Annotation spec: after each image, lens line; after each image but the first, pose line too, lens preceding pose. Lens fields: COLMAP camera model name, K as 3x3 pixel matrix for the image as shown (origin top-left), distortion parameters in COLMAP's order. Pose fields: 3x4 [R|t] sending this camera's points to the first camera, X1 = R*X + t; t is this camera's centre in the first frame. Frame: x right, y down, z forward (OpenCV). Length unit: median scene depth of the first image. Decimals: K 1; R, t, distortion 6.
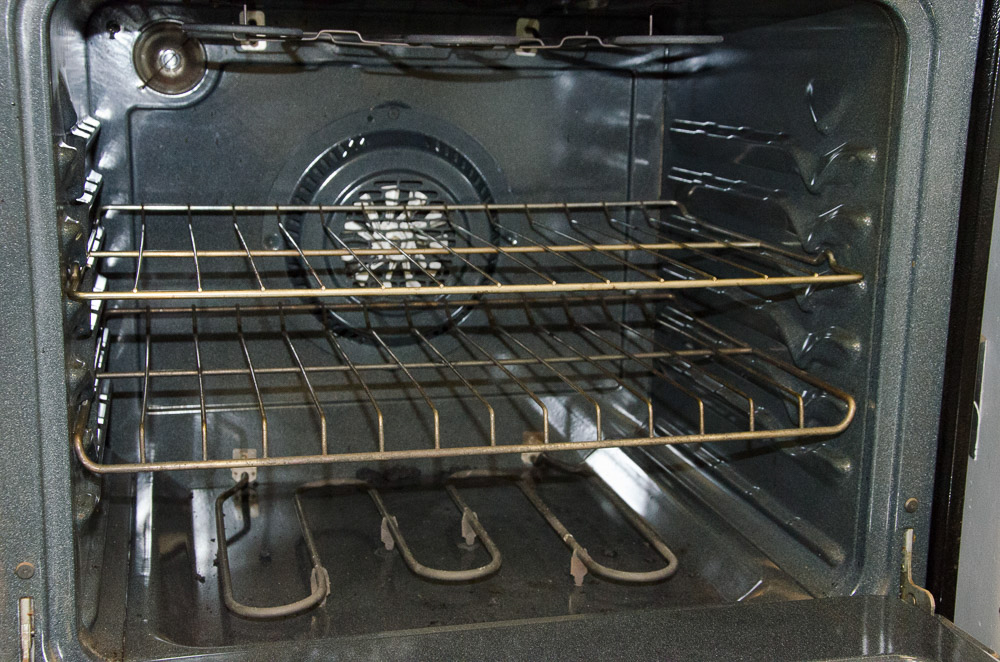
lens RADIAL K [[1330.9, 0, 500.0], [0, 1330.9, 331.0], [0, 0, 1]] dist [0.123160, 0.006909]
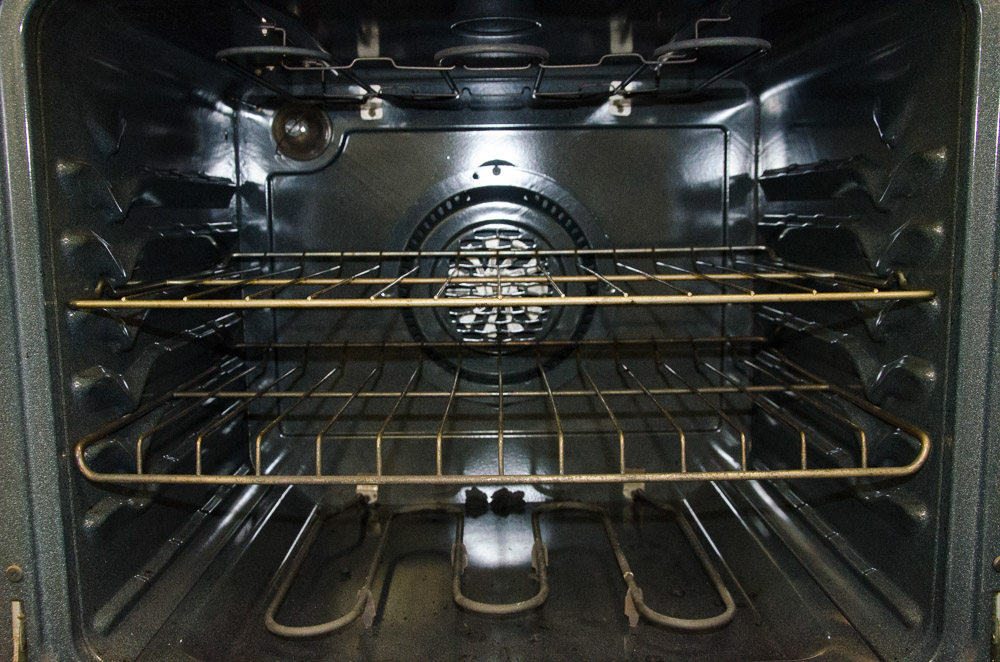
lens RADIAL K [[930.8, 0, 483.5], [0, 930.8, 327.2], [0, 0, 1]] dist [-0.107686, 0.178835]
pose [[0.966446, 0.000254, -0.256870, 0.137170], [-0.020912, 0.996758, -0.077694, 0.032366], [0.256017, 0.080458, 0.963318, 0.347820]]
